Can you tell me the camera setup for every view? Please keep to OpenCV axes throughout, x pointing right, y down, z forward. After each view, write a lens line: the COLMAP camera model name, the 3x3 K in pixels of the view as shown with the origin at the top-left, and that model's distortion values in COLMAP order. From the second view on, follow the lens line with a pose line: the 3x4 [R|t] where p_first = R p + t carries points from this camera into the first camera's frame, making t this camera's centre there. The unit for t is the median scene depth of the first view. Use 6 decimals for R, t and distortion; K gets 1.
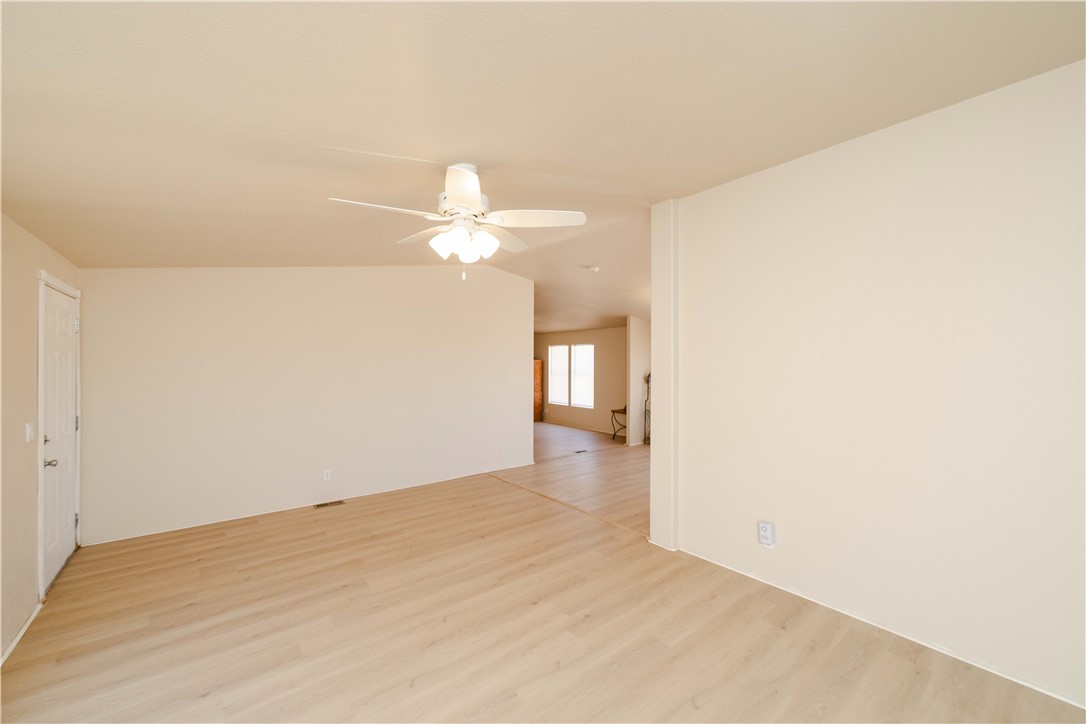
lens RADIAL K [[417.1, 0, 543.0], [0, 417.1, 362.0], [0, 0, 1]] dist [-0.014259, 0.000040]
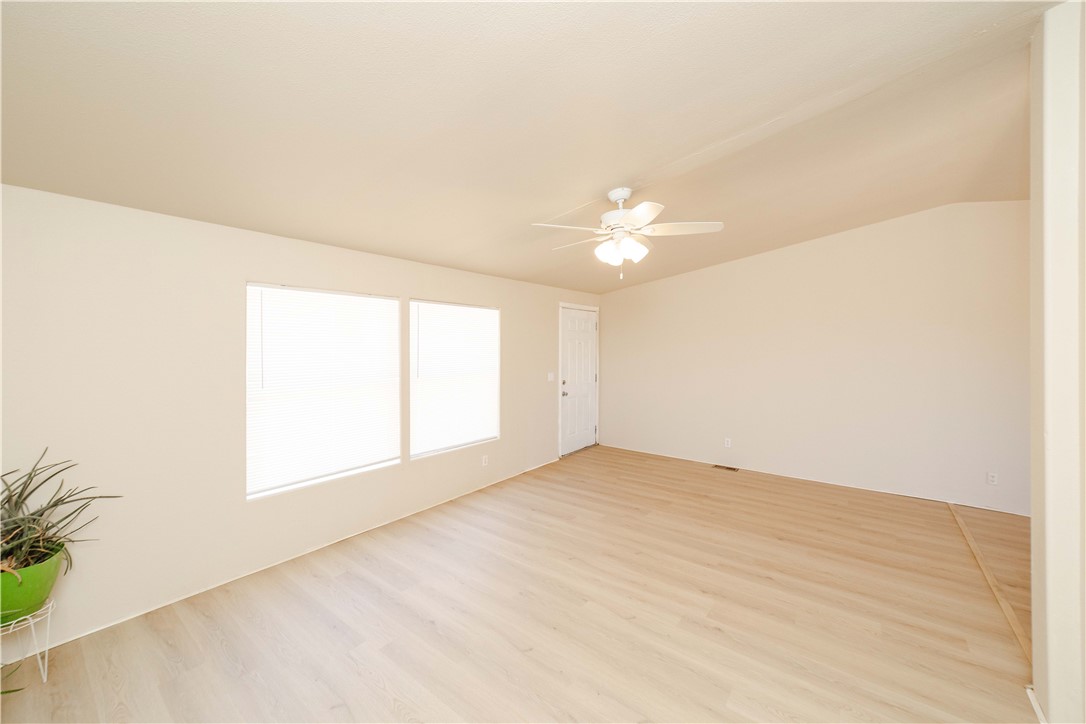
lens RADIAL K [[416.5, 0, 543.0], [0, 416.5, 362.0], [0, 0, 1]] dist [-0.002063, 0.000032]
pose [[0.236336, 0.039728, -0.970859, 0.768442], [0.005014, 0.999101, 0.042104, -0.003732], [0.971658, -0.014819, 0.235924, 0.379656]]
